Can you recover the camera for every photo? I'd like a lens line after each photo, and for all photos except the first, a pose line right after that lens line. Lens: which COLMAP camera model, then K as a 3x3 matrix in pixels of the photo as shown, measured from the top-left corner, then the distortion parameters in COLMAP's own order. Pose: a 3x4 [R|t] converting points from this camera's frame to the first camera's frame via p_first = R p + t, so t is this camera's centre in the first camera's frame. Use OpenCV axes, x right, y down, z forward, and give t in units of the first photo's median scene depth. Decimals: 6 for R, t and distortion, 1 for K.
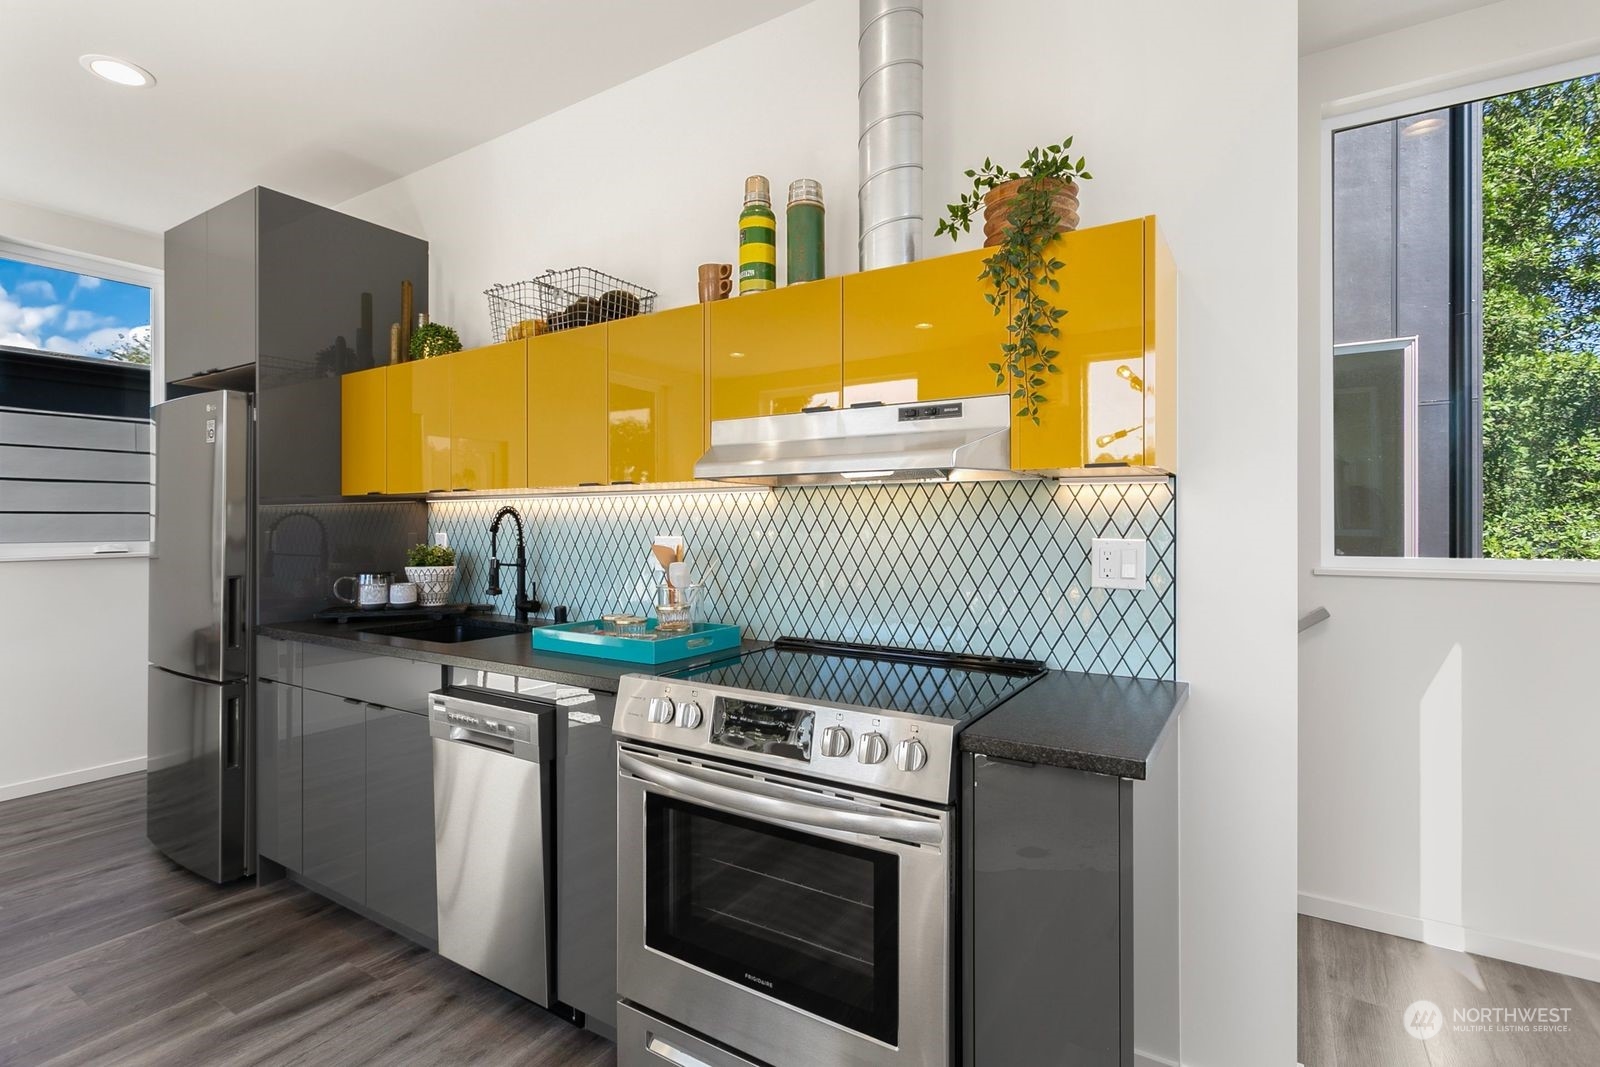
lens RADIAL K [[770.0, 0, 795.6], [0, 770.0, 525.7], [0, 0, 1]] dist [0.000095, 0.001336]
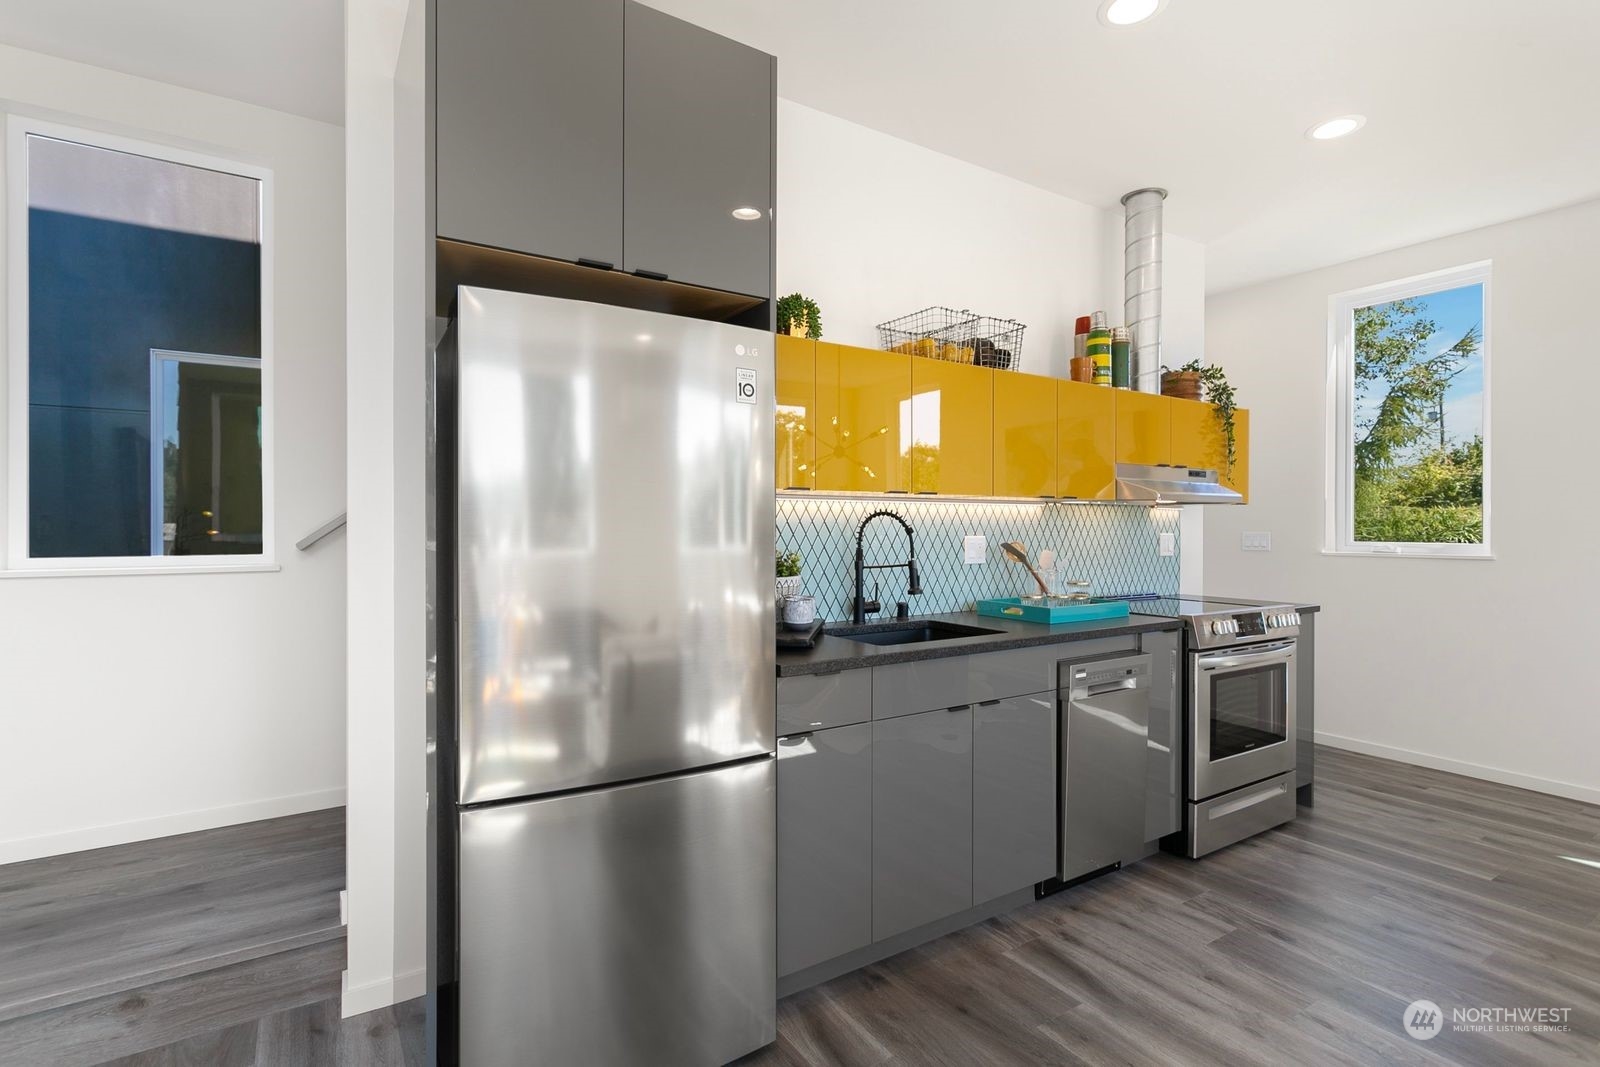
lens RADIAL K [[766.1, 0, 800.0], [0, 766.1, 533.5], [0, 0, 1]] dist [-0.000562, -0.000176]
pose [[0.420303, -0.006792, 0.907358, -1.799795], [0.001061, 0.999975, 0.006994, 0.000048], [-0.907383, -0.001977, 0.420300, 0.909607]]
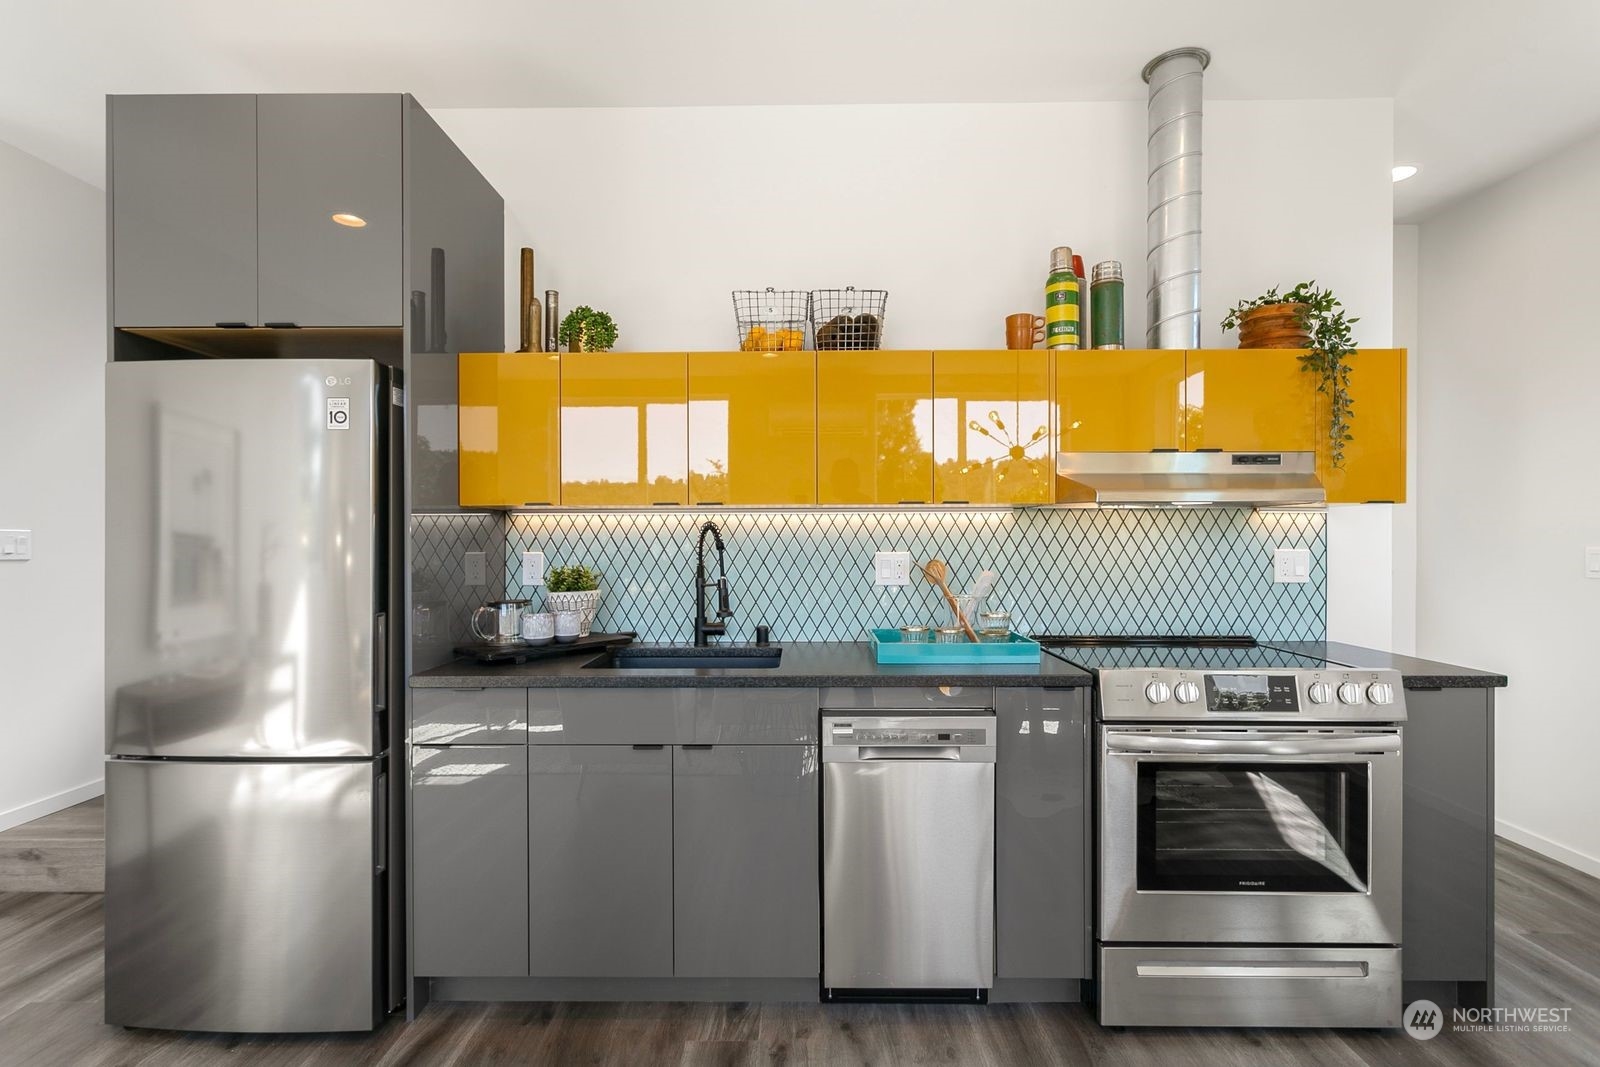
lens RADIAL K [[770.3, 0, 802.7], [0, 770.3, 543.6], [0, 0, 1]] dist [0.000120, 0.000497]
pose [[0.847732, -0.005586, 0.530395, -1.036853], [0.003717, 0.999983, 0.004591, -0.003887], [-0.530412, -0.001920, 0.847738, 0.208962]]
